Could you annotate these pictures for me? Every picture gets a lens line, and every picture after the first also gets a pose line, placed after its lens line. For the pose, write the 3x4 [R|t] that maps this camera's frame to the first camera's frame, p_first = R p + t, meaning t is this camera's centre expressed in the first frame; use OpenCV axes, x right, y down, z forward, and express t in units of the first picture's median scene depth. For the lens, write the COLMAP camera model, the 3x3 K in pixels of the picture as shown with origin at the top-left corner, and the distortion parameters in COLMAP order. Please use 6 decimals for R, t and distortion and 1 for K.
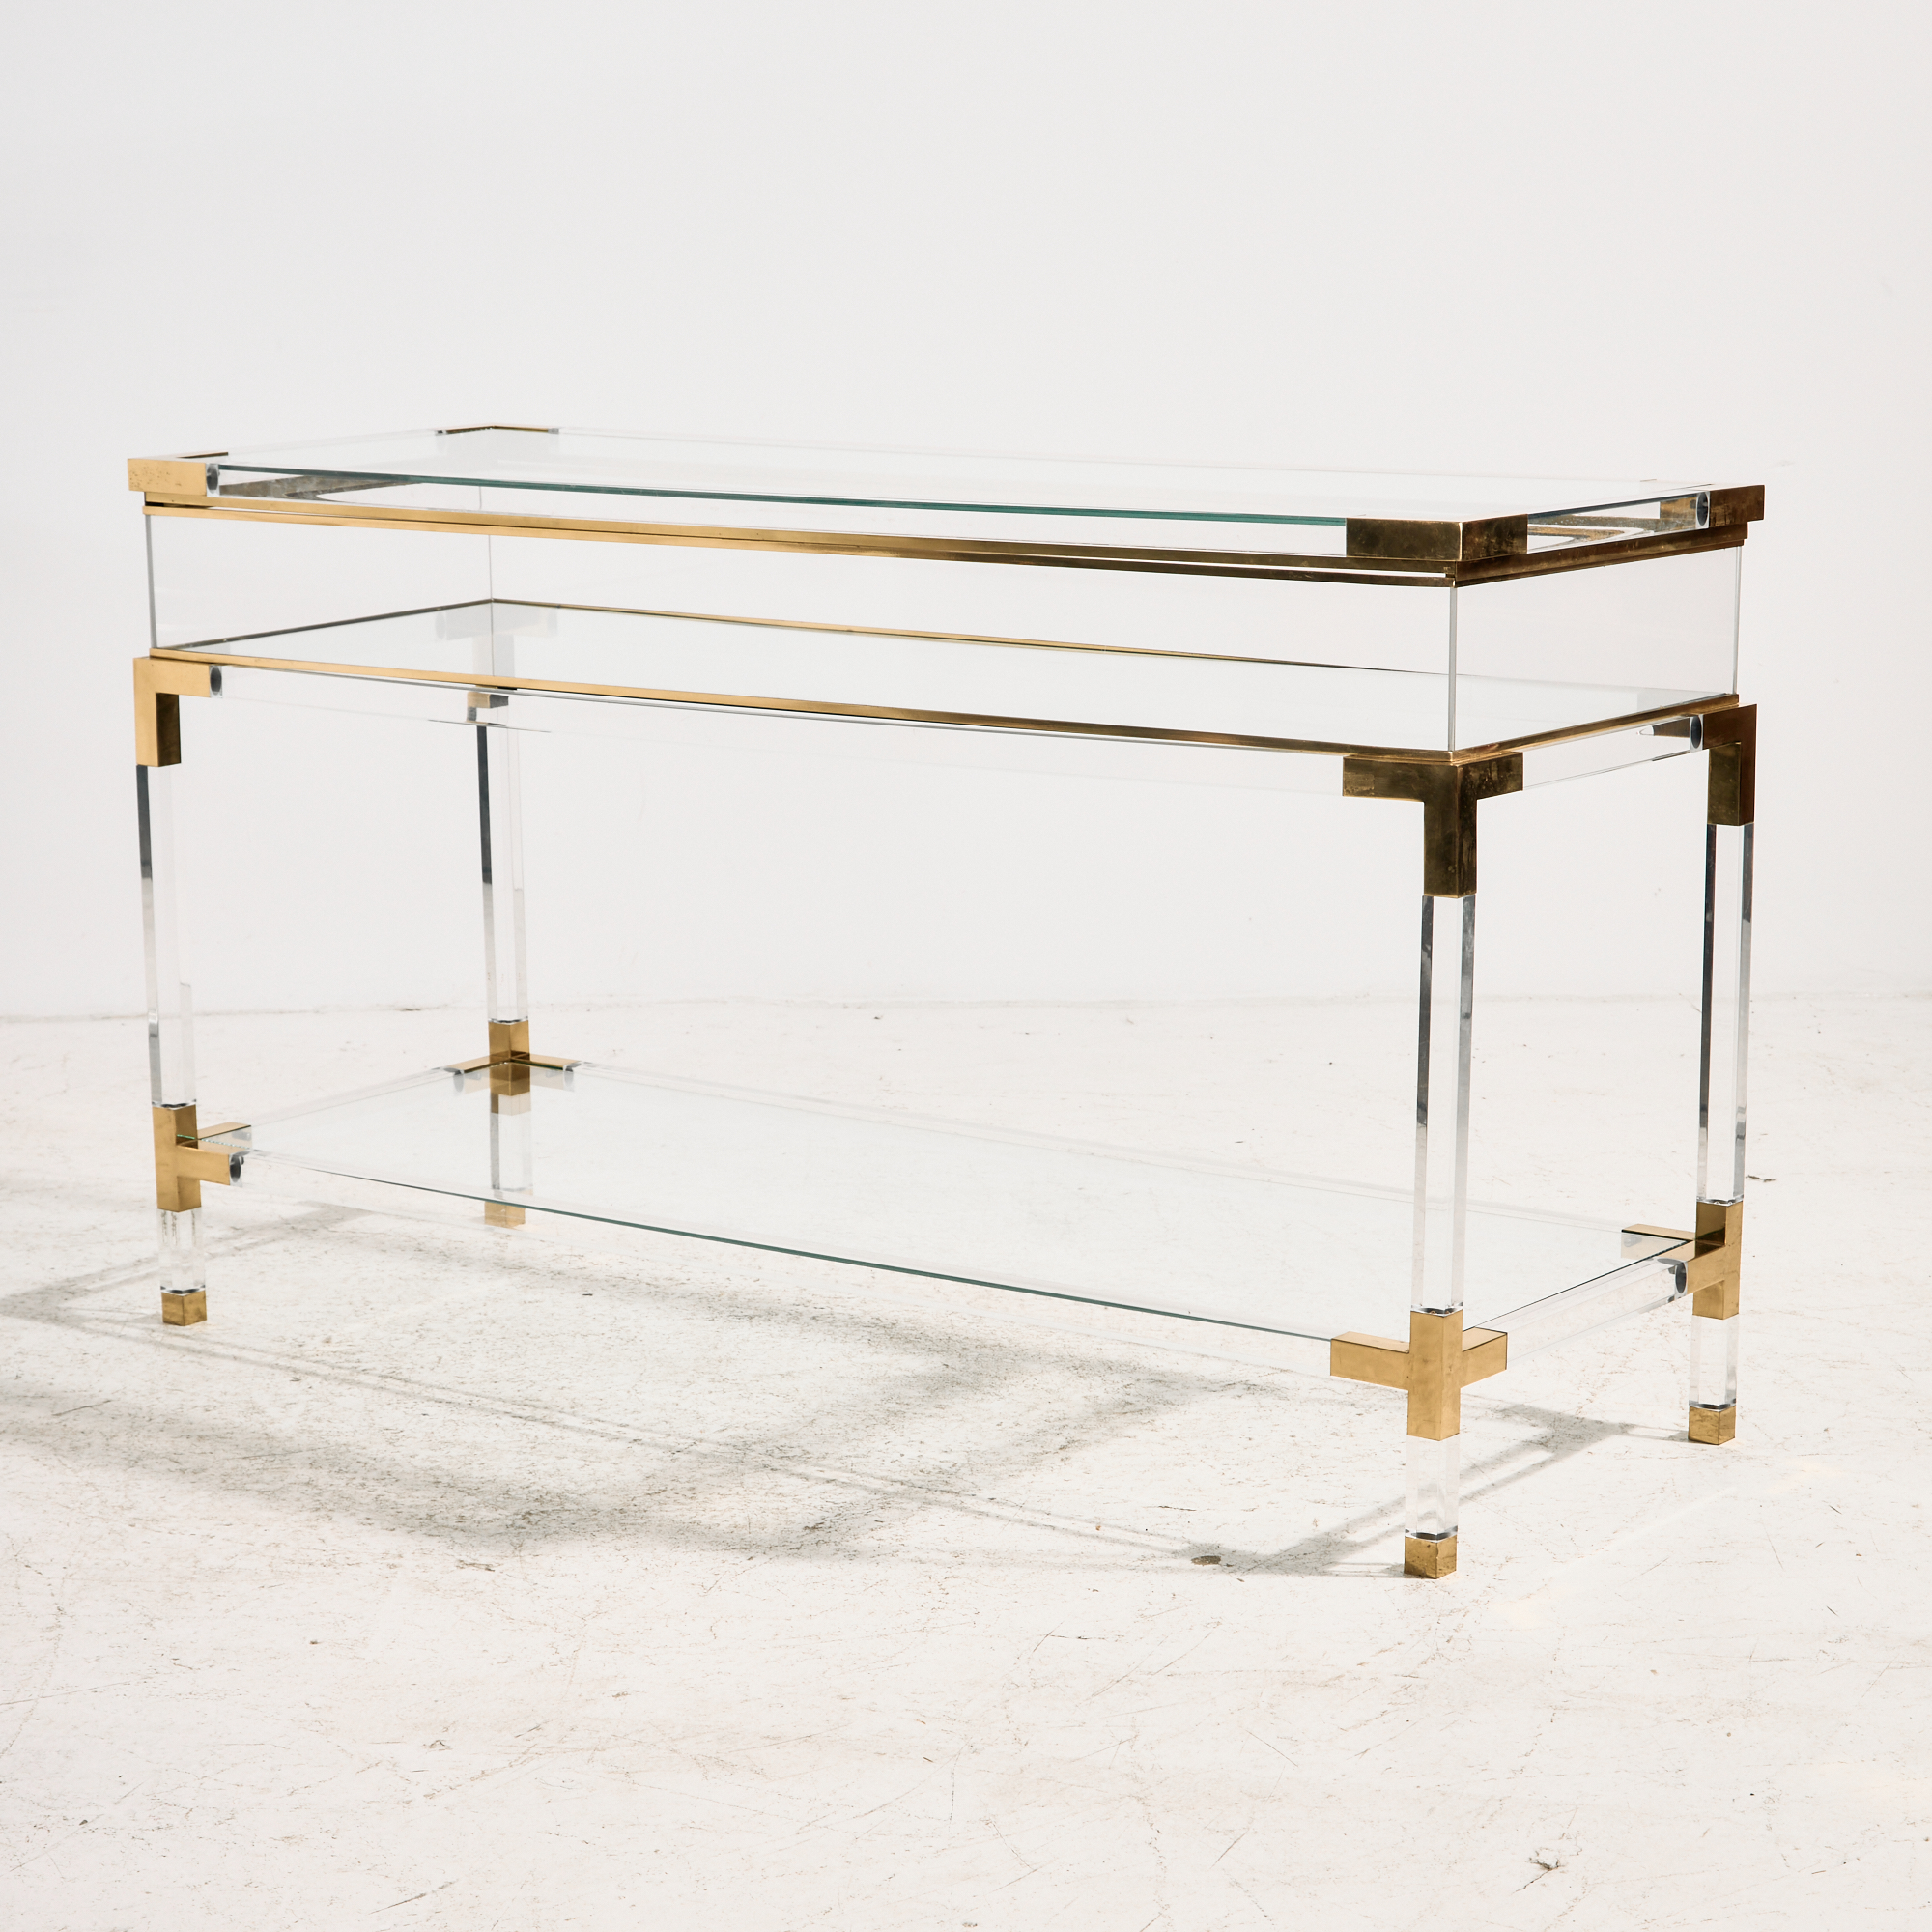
lens RADIAL K [[4610.4, 0, 957.7], [0, 4610.4, 976.3], [0, 0, 1]] dist [-0.009575, 0.000000]
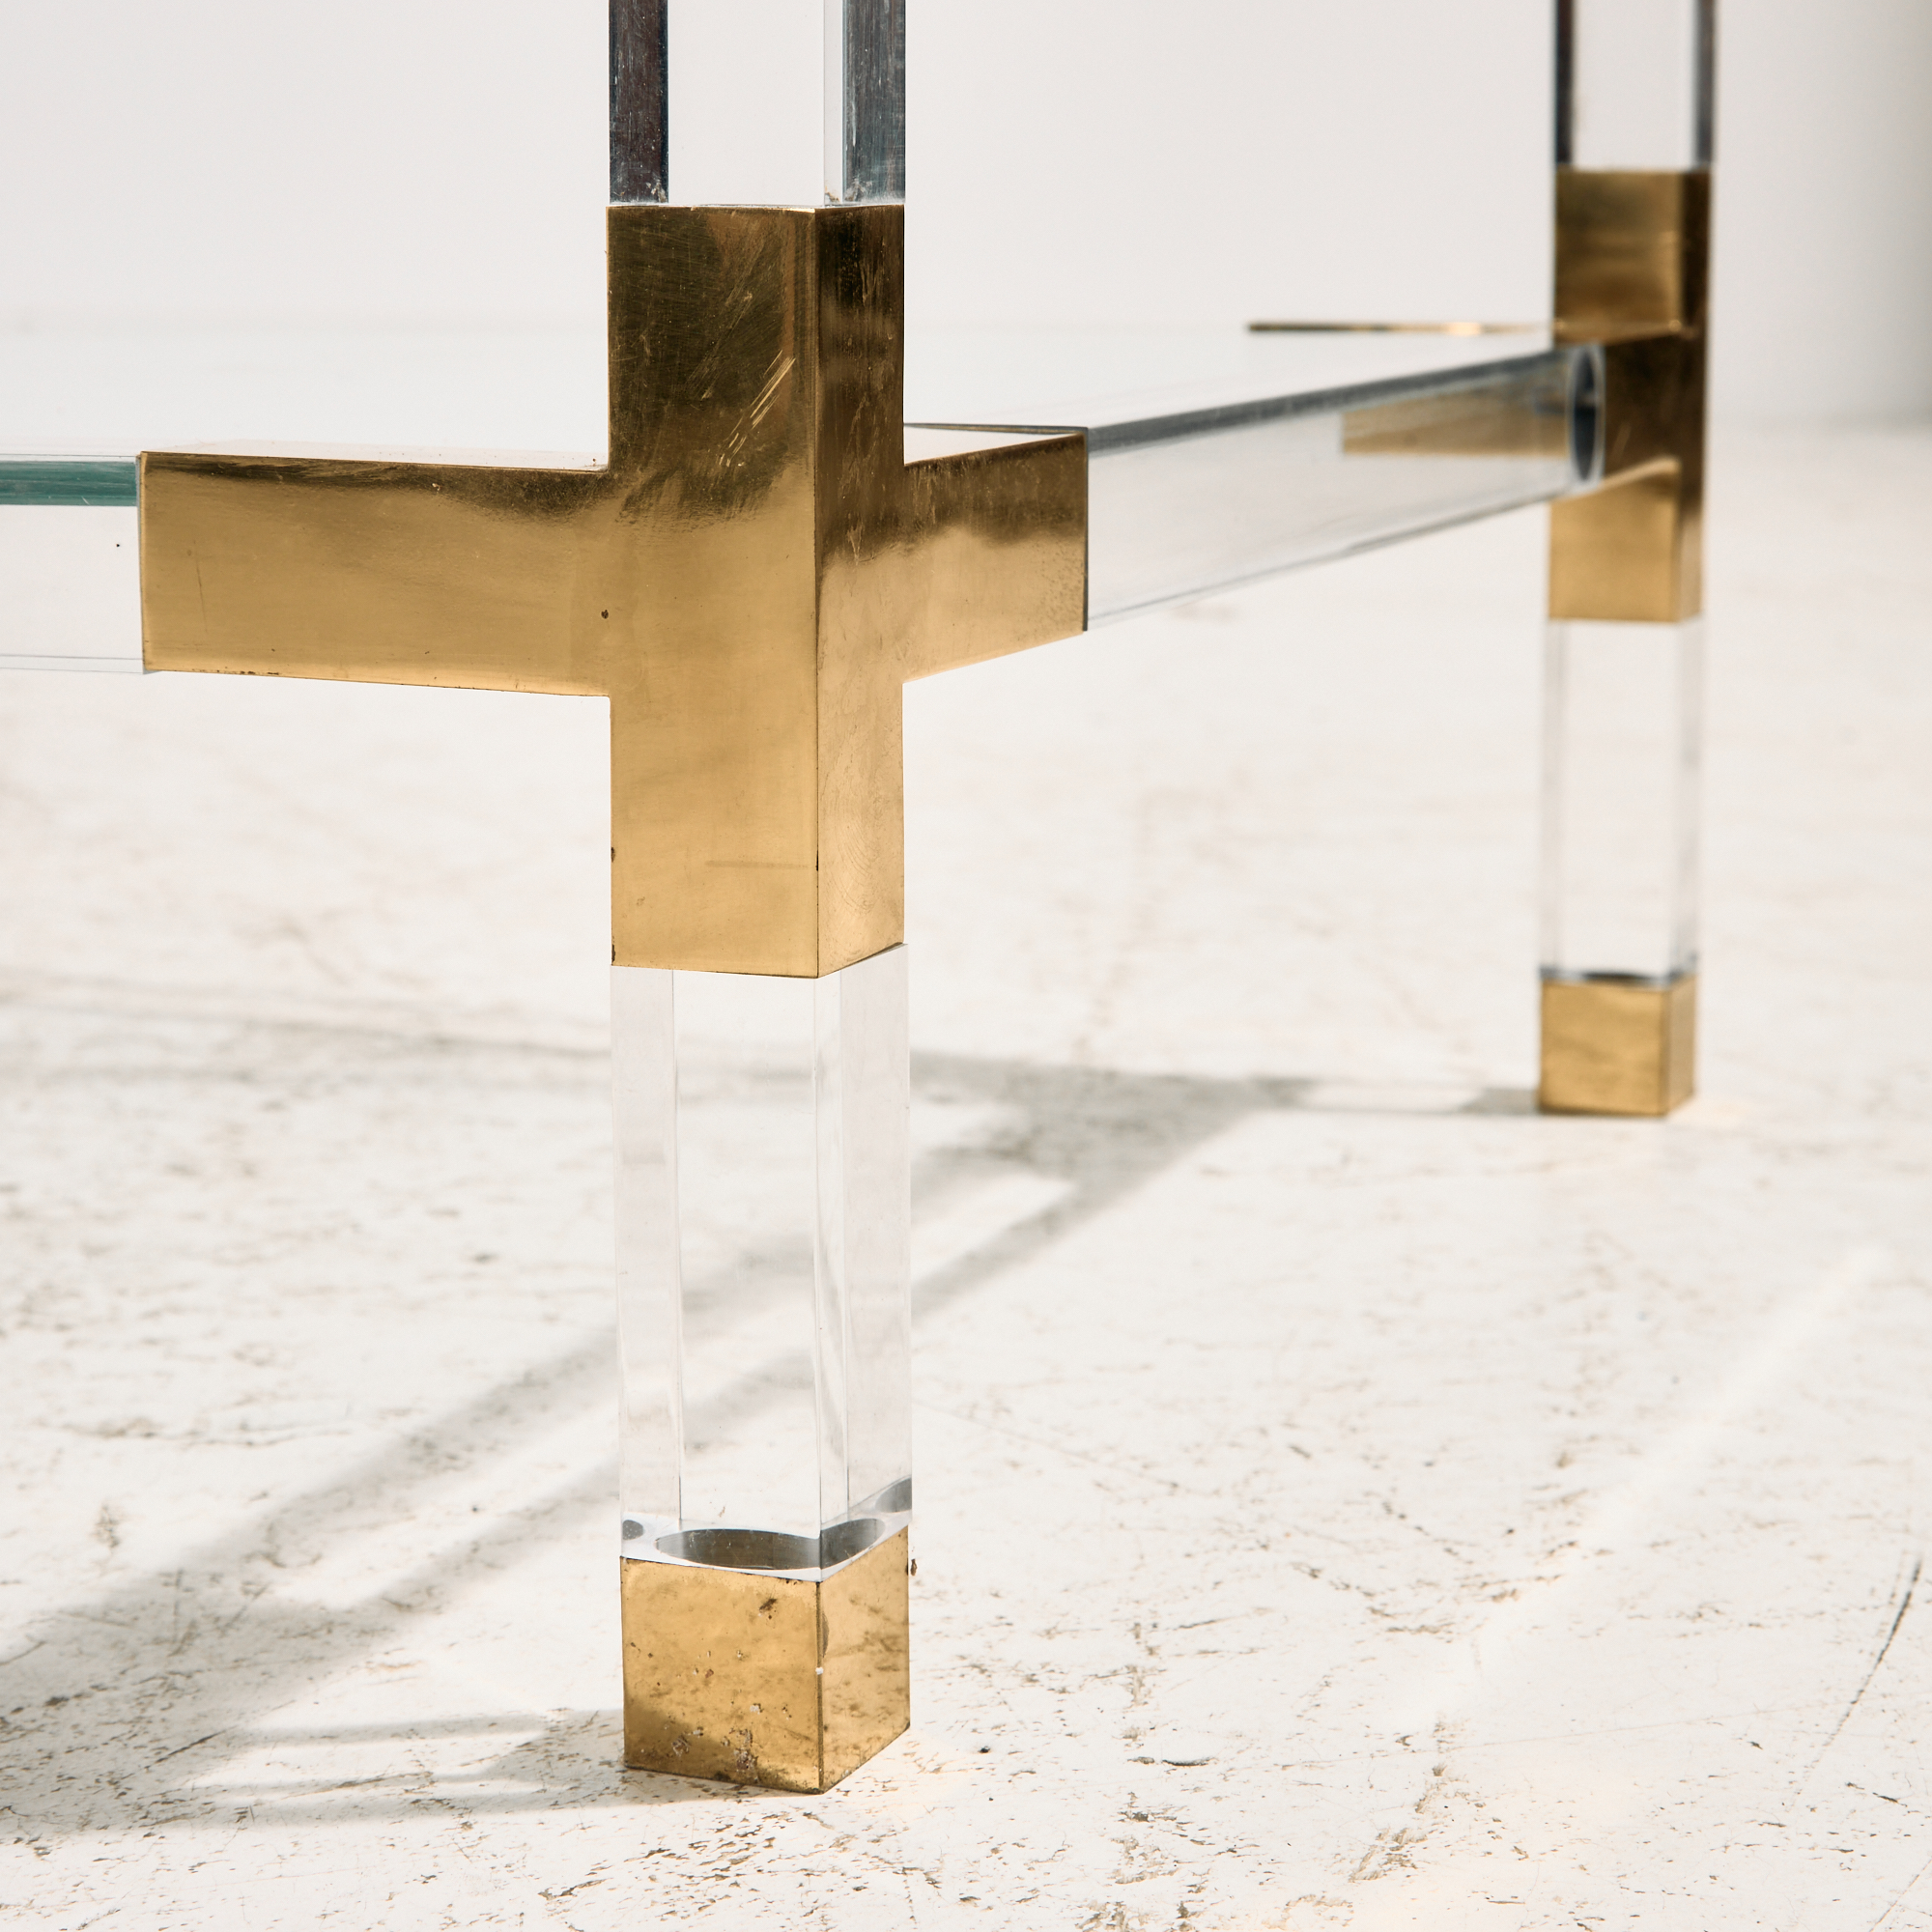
lens RADIAL K [[4610.4, 0, 960.5], [0, 4610.4, 964.3], [0, 0, 1]] dist [-0.009575, 0.000000]
pose [[0.965946, -0.045432, 0.254724, 0.059086], [0.047060, 0.998892, -0.000297, 0.089267], [-0.254428, 0.012274, 0.967014, 0.741815]]
